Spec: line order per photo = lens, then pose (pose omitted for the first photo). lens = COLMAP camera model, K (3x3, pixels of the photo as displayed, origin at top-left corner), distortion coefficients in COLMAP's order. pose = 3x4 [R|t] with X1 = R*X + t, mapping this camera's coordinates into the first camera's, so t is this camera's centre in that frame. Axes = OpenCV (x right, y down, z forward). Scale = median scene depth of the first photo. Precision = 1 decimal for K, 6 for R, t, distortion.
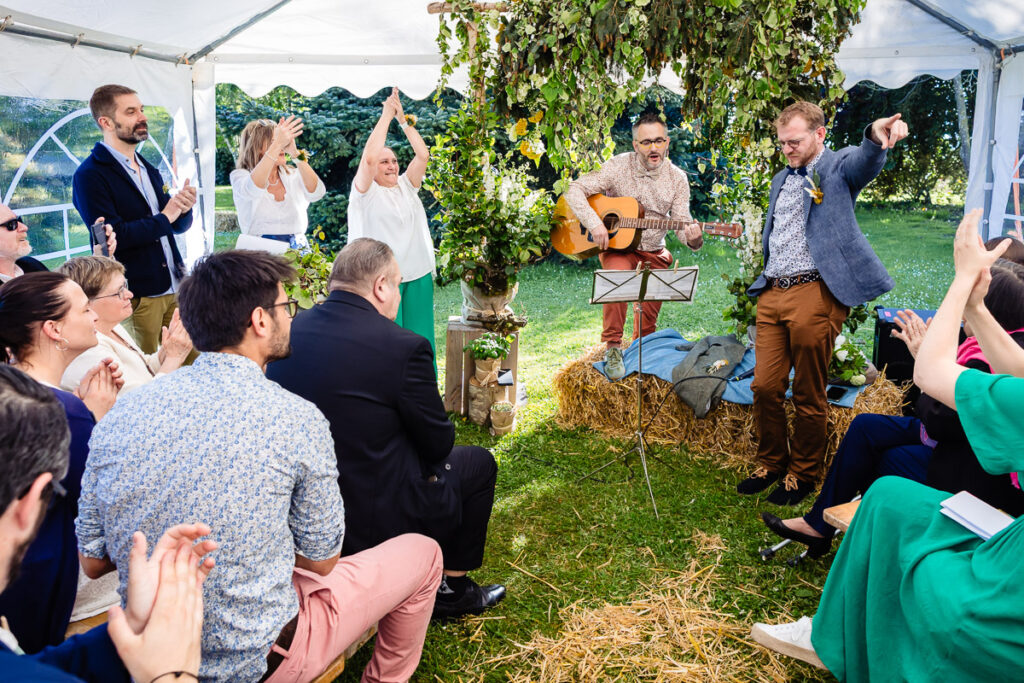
lens RADIAL K [[704.5, 0, 512.0], [0, 704.5, 341.5], [0, 0, 1]] dist [0.001110, -0.037271]
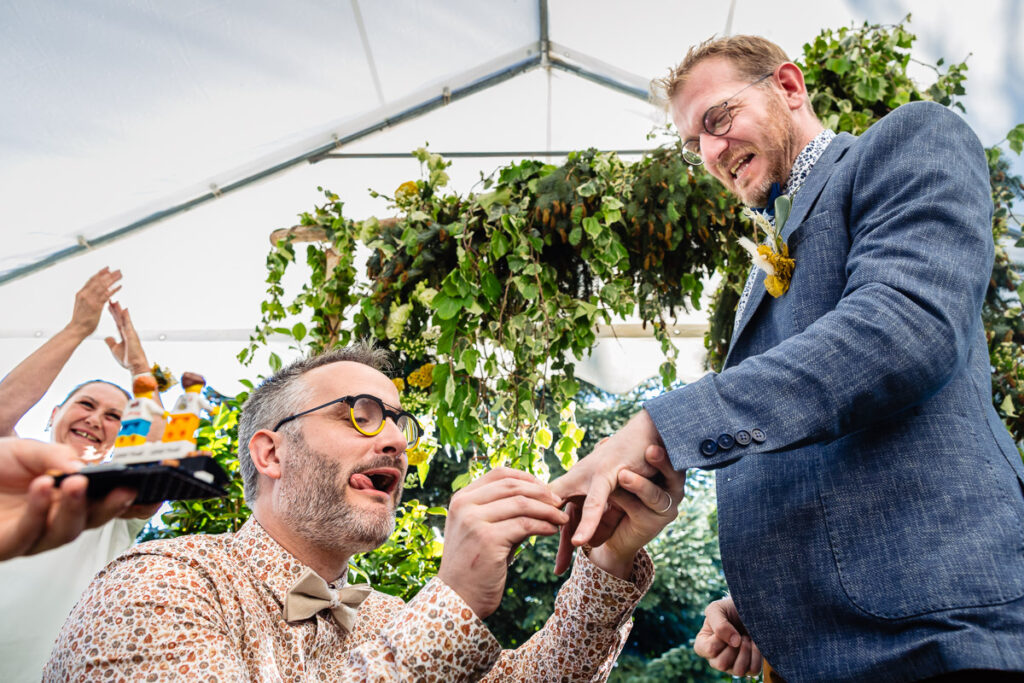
lens RADIAL K [[762.4, 0, 514.9], [0, 762.4, 375.9], [0, 0, 1]] dist [0.007081, 0.003704]
pose [[0.998287, 0.052996, -0.024787, 0.120586], [-0.055369, 0.718913, -0.692891, 0.055629], [-0.018901, 0.693077, 0.720616, 0.653861]]
